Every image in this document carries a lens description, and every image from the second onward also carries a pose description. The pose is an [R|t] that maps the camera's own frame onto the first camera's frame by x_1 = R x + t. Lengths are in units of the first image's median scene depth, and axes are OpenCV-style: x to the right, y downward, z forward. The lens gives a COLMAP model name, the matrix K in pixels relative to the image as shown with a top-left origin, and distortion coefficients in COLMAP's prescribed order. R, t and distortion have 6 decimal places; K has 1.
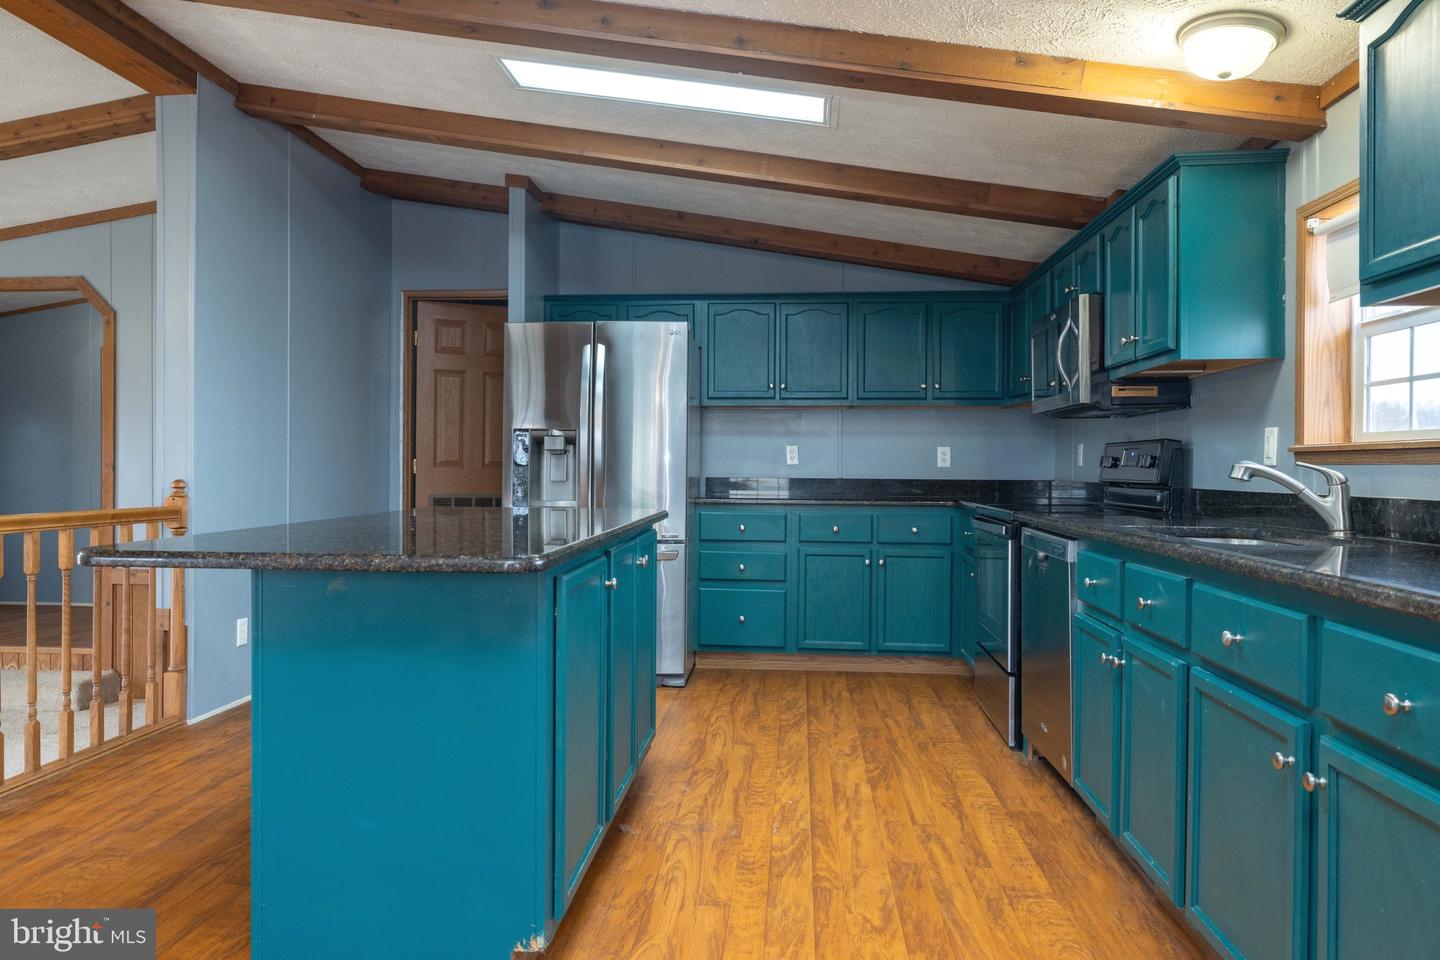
lens RADIAL K [[968.3, 0, 716.8], [0, 968.3, 474.1], [0, 0, 1]] dist [-0.000886, 0.000873]
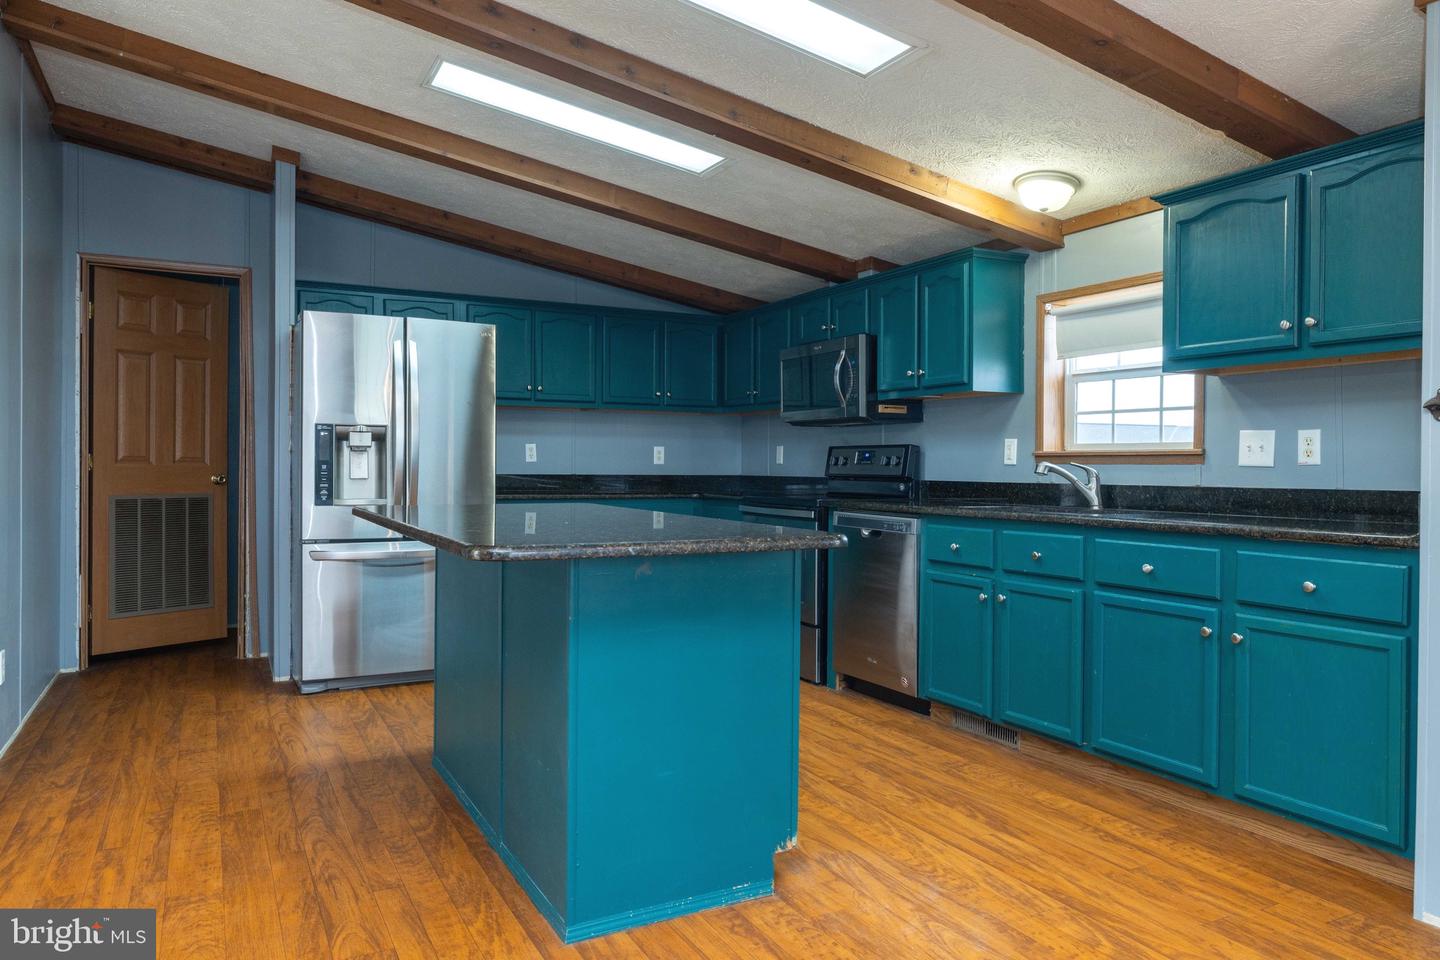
lens RADIAL K [[968.3, 0, 716.8], [0, 968.3, 474.1], [0, 0, 1]] dist [-0.000886, 0.000873]
pose [[0.841675, -0.004553, 0.539965, -0.484727], [0.002060, 0.999984, 0.005220, -0.002139], [-0.539980, -0.003281, 0.841671, -0.005761]]
